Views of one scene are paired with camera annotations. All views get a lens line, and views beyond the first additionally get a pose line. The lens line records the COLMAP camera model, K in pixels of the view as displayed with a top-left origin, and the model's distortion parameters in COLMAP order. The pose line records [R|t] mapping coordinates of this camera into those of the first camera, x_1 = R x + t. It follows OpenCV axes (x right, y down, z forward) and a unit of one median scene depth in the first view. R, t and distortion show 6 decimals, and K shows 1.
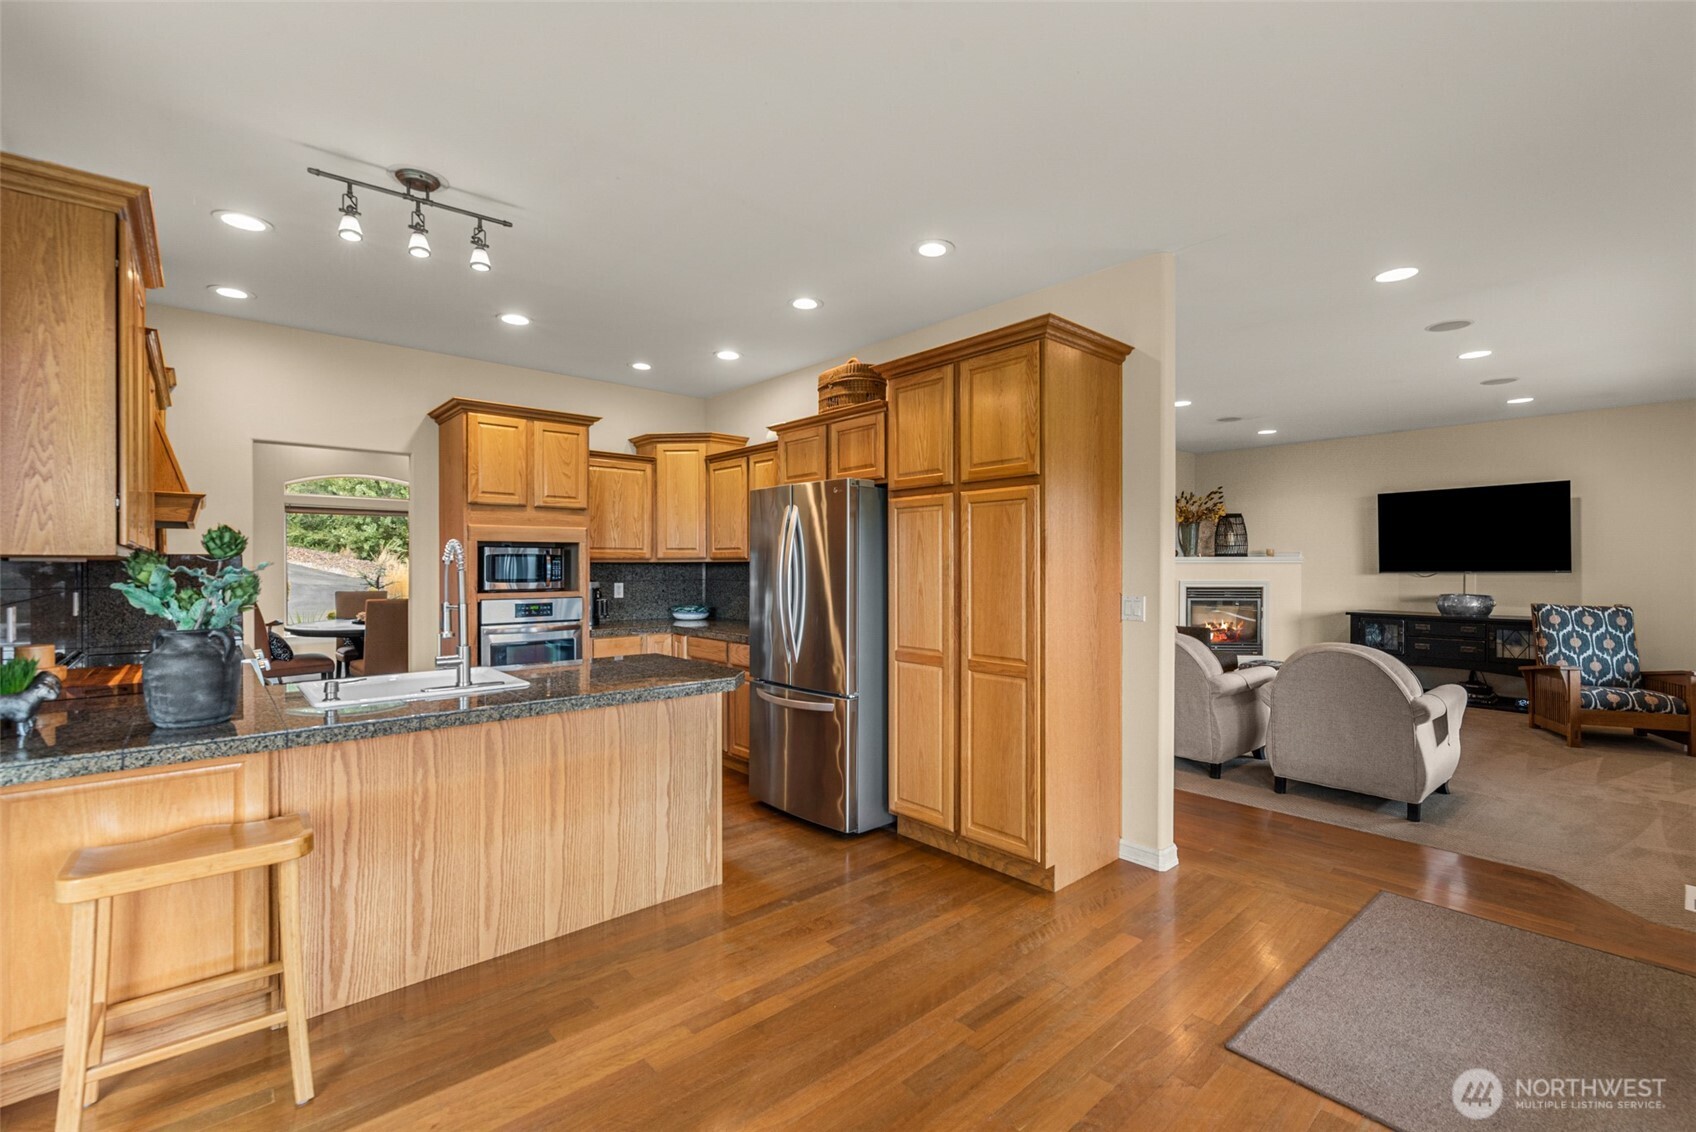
lens RADIAL K [[730.2, 0, 864.4], [0, 730.2, 570.1], [0, 0, 1]] dist [-0.001768, -0.000326]
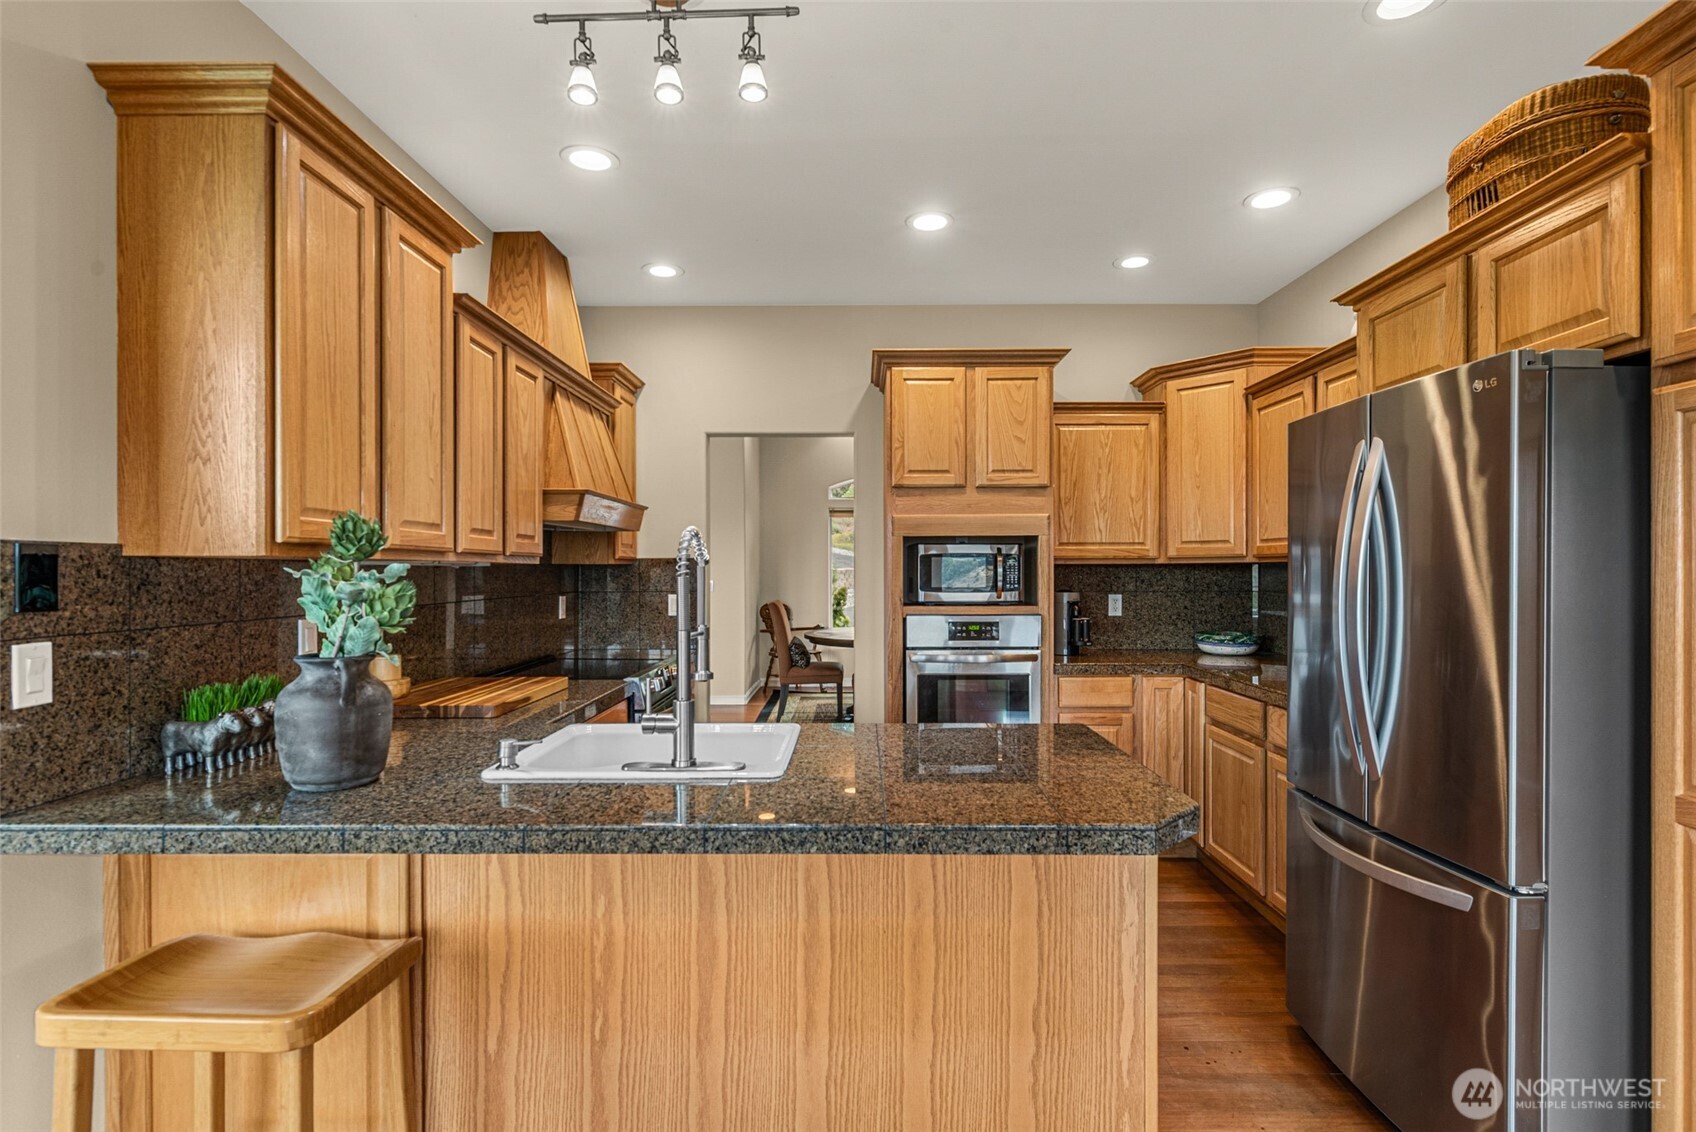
lens RADIAL K [[836.4, 0, 859.0], [0, 836.4, 574.4], [0, 0, 1]] dist [0.000468, 0.000007]
pose [[0.739723, 0.001953, -0.672909, 0.026946], [-0.002377, 0.999997, 0.000290, -0.001563], [0.672907, 0.001385, 0.739725, 0.525957]]
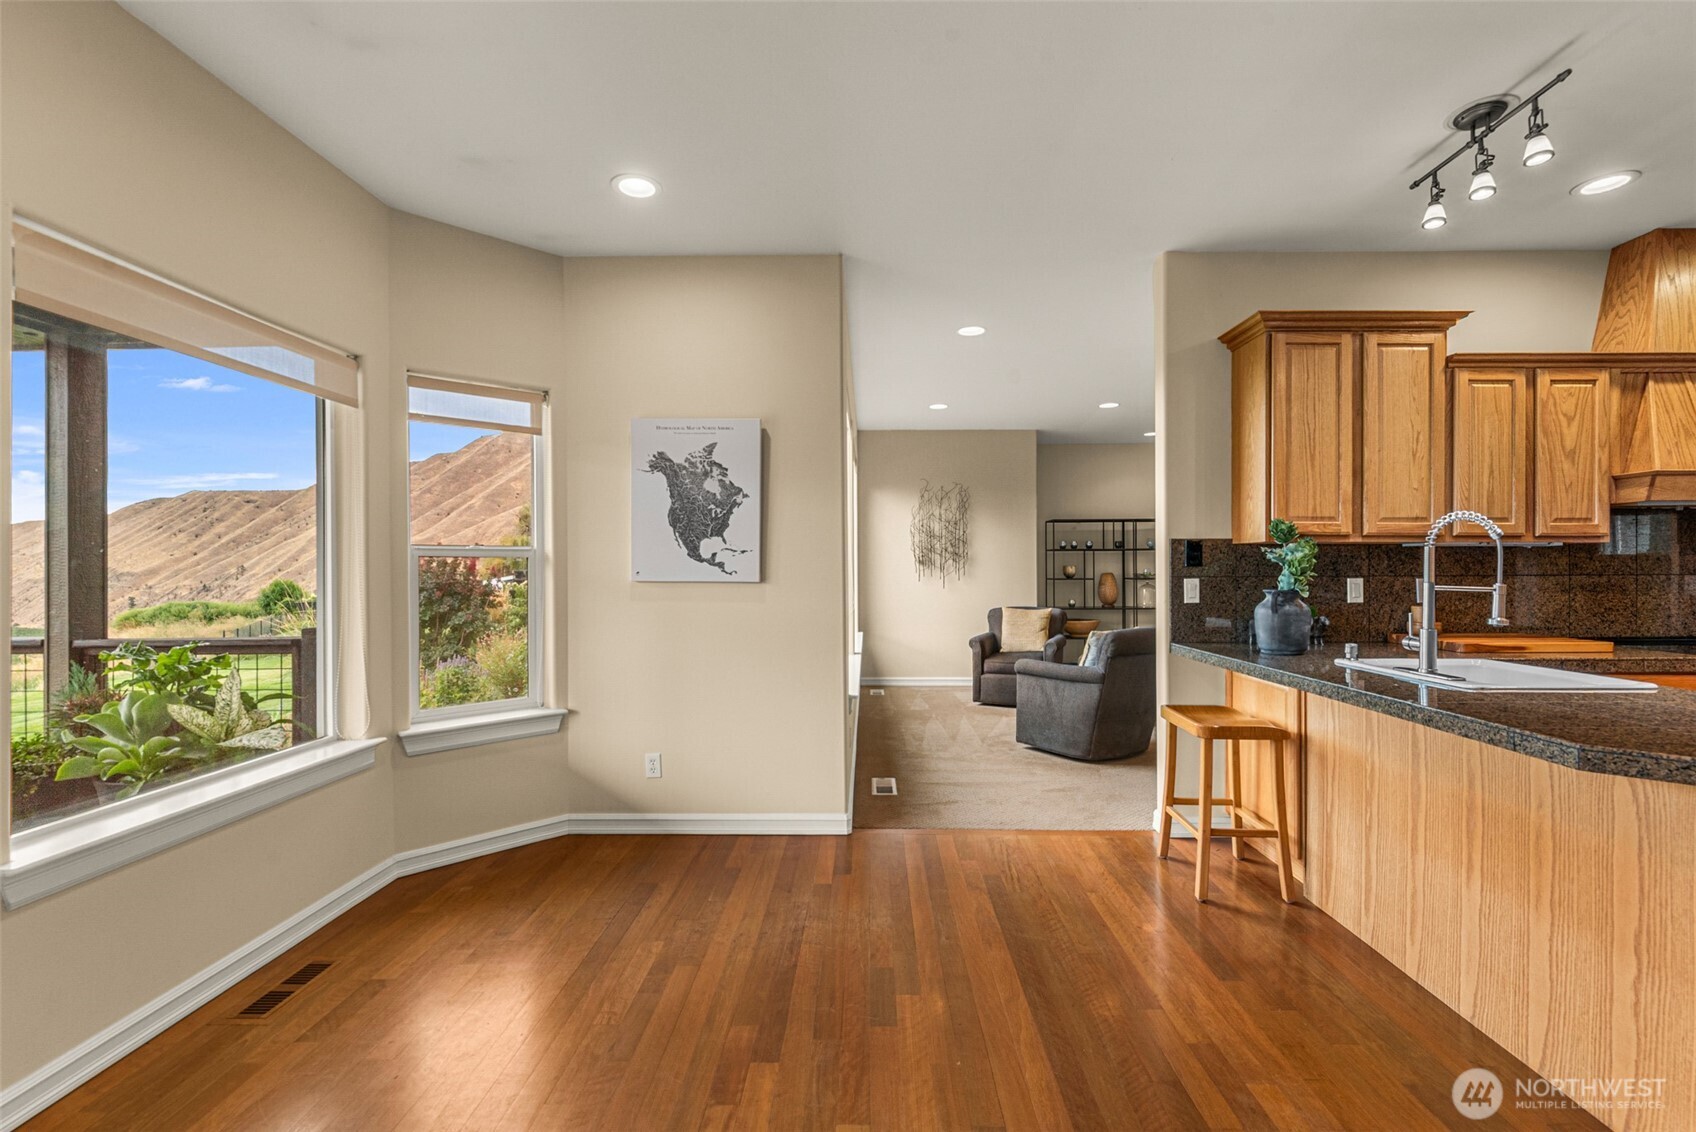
lens RADIAL K [[744.2, 0, 854.6], [0, 744.2, 567.4], [0, 0, 1]] dist [-0.000913, 0.000071]
pose [[-0.682913, 0.000917, -0.730500, 0.558670], [-0.002919, 0.999988, 0.003984, 0.022783], [0.730494, 0.004853, -0.682902, 1.005721]]
